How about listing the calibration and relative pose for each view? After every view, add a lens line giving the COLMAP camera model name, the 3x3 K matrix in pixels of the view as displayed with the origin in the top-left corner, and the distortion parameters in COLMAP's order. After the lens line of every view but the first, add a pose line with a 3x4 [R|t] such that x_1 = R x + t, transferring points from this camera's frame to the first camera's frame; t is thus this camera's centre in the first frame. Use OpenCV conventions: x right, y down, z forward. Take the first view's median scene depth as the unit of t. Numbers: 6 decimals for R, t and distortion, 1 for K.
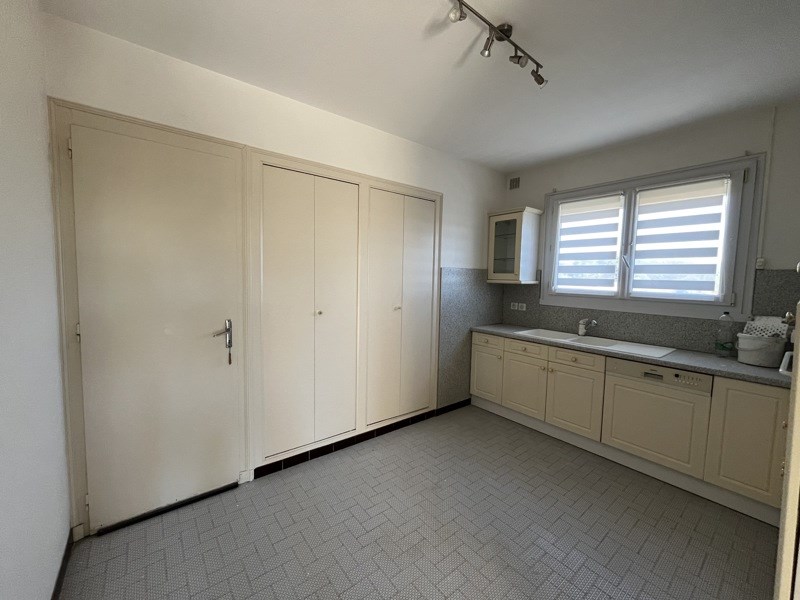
lens RADIAL K [[324.8, 0, 398.2], [0, 324.8, 299.8], [0, 0, 1]] dist [0.000051, -0.000069]
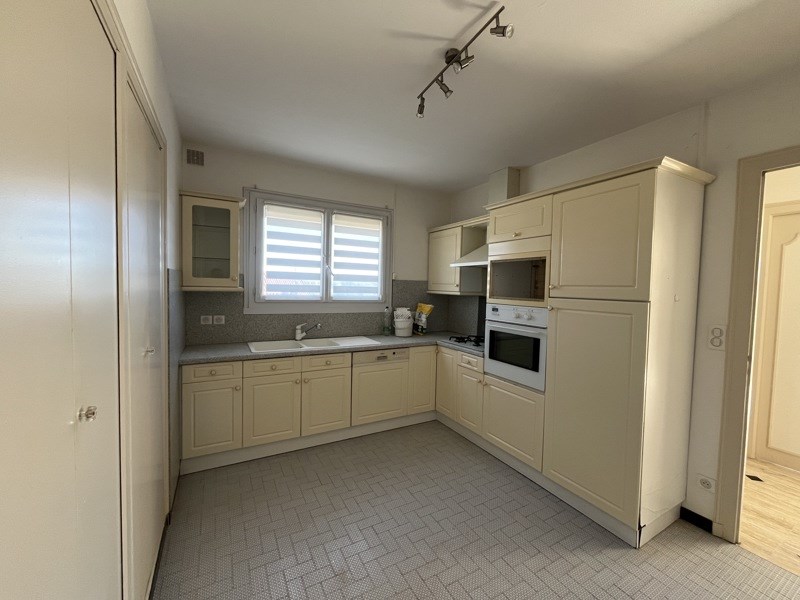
lens RADIAL K [[324.8, 0, 398.2], [0, 324.8, 299.8], [0, 0, 1]] dist [0.000051, -0.000069]
pose [[0.167980, -0.053107, 0.984359, -0.412805], [0.052643, 0.997606, 0.044839, -0.050218], [-0.984384, 0.044288, 0.170373, 0.546576]]
